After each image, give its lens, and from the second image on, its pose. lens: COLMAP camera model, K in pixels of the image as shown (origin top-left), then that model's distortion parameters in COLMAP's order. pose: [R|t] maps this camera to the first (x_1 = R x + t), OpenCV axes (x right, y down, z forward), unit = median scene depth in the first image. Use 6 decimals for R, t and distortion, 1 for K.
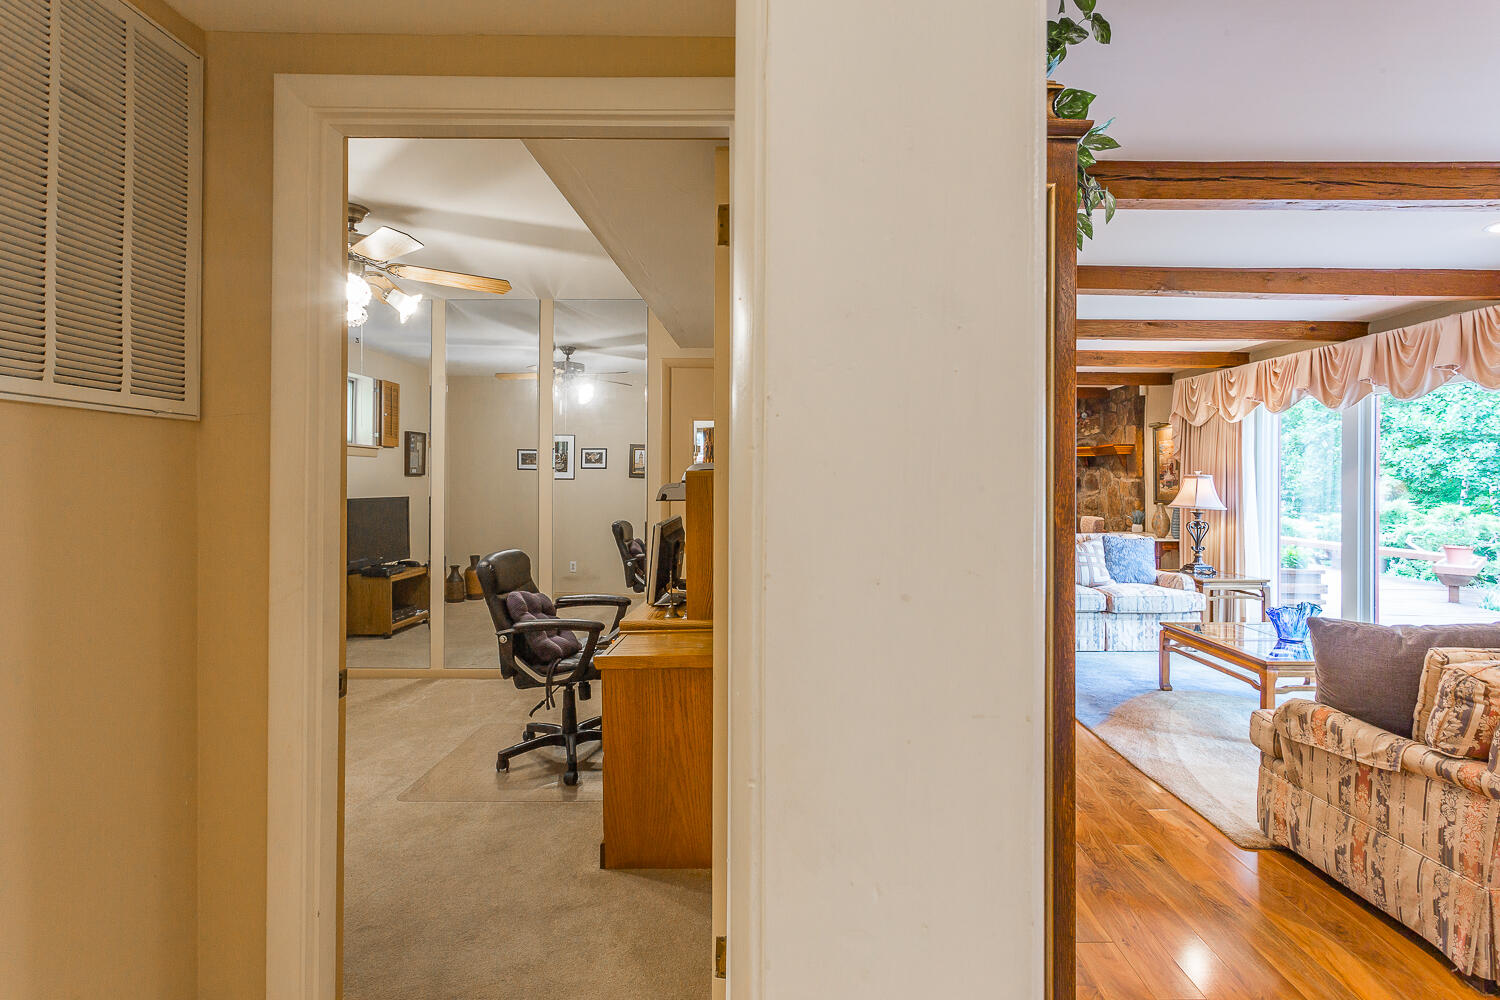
lens RADIAL K [[713.2, 0, 789.9], [0, 713.2, 482.3], [0, 0, 1]] dist [0.001155, 0.001948]
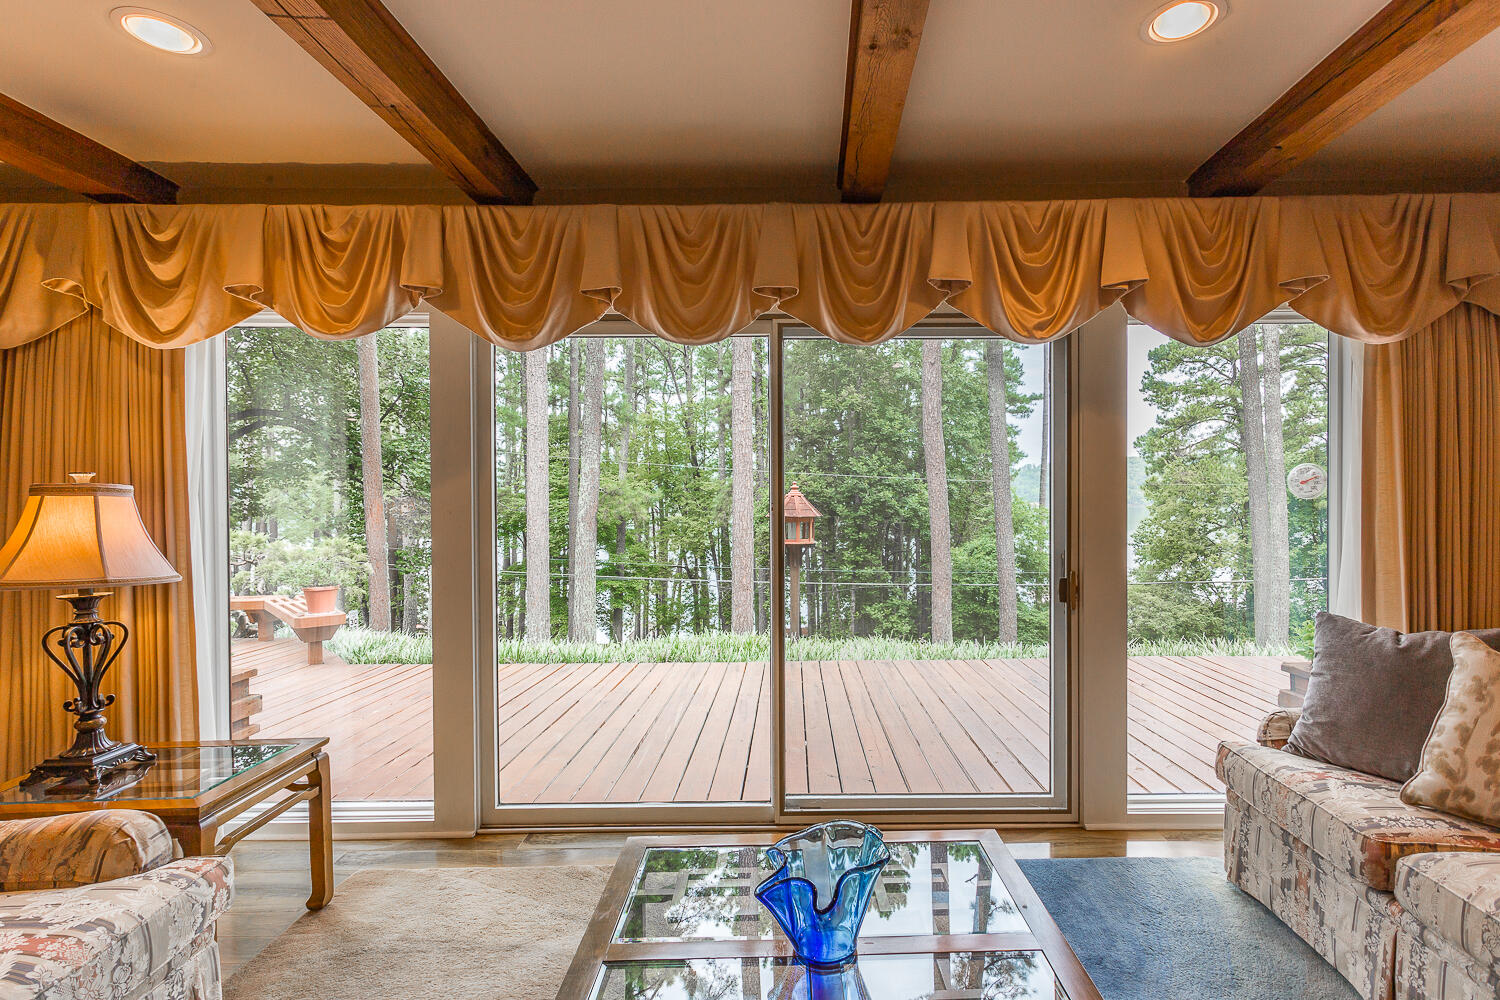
lens RADIAL K [[713.2, 0, 747.7], [0, 713.2, 504.4], [0, 0, 1]] dist [0.001155, 0.001948]
pose [[0.003280, -0.009657, 0.999948, 0.128835], [0.010238, 0.999901, 0.009623, -0.000334], [-0.999942, 0.010206, 0.003378, 0.372981]]
